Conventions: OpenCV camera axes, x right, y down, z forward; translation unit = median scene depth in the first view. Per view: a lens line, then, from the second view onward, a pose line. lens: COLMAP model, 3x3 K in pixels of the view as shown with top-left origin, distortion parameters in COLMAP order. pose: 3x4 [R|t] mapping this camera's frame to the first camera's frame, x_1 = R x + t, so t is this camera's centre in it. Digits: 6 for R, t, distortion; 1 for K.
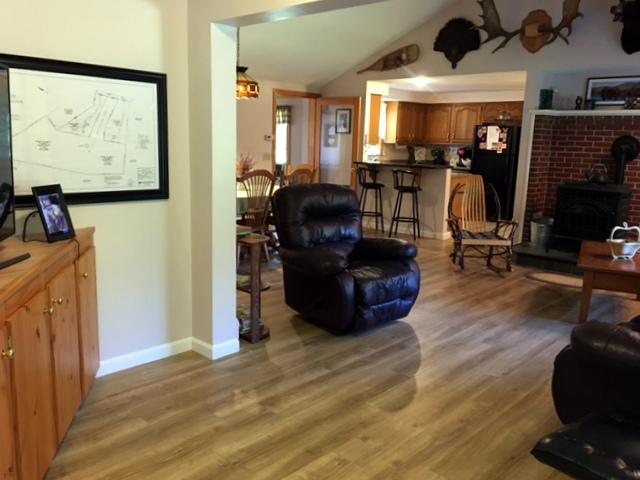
lens RADIAL K [[558.1, 0, 316.0], [0, 558.1, 240.7], [0, 0, 1]] dist [0.098244, -0.155998]
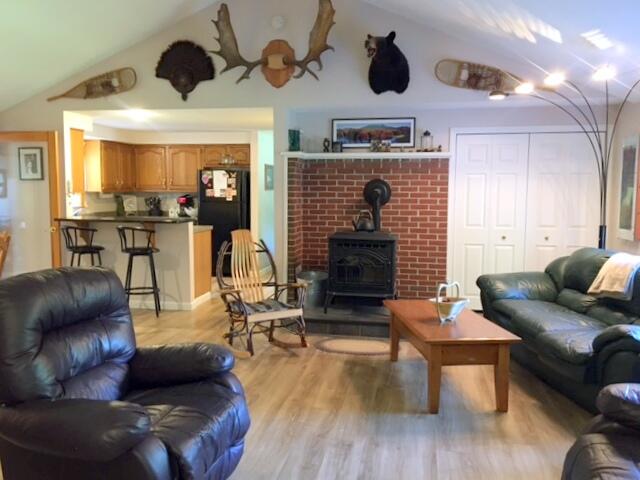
lens RADIAL K [[558.1, 0, 316.0], [0, 558.1, 240.7], [0, 0, 1]] dist [0.098244, -0.155998]
pose [[0.843586, -0.074664, 0.531779, -0.038839], [0.116385, 0.992170, -0.045322, -0.039605], [-0.524231, 0.100124, 0.845670, 0.203449]]
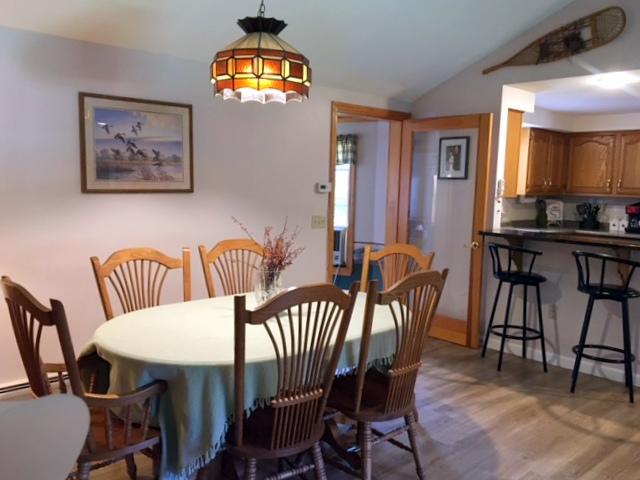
lens RADIAL K [[558.1, 0, 316.0], [0, 558.1, 240.7], [0, 0, 1]] dist [0.098244, -0.155998]
pose [[0.997598, 0.004125, -0.069150, -0.051578], [-0.009625, 0.996797, -0.079394, -0.087261], [0.068601, 0.079869, 0.994442, 0.449471]]
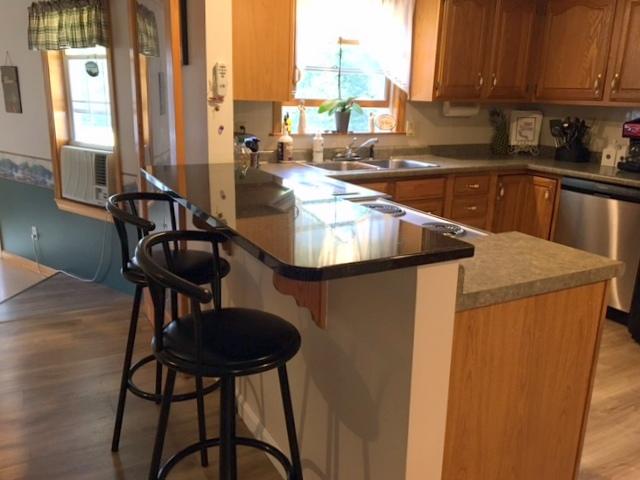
lens RADIAL K [[545.6, 0, 320.0], [0, 545.6, 240.0], [0, 0, 1]] dist [0.096385, -0.142820]
pose [[0.947654, 0.080276, -0.309042, 0.228072], [-0.058018, 0.995059, 0.080566, -0.130926], [0.313982, -0.058419, 0.947630, 0.760006]]
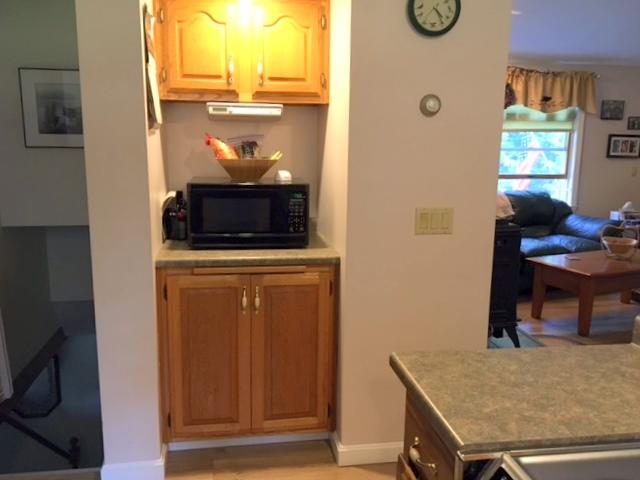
lens RADIAL K [[558.1, 0, 316.0], [0, 558.1, 240.7], [0, 0, 1]] dist [0.098244, -0.155998]
pose [[-0.785776, -0.146876, 0.600819, 0.198568], [0.077458, 0.940380, 0.331188, -0.192536], [-0.613642, 0.306778, -0.727551, 1.070165]]
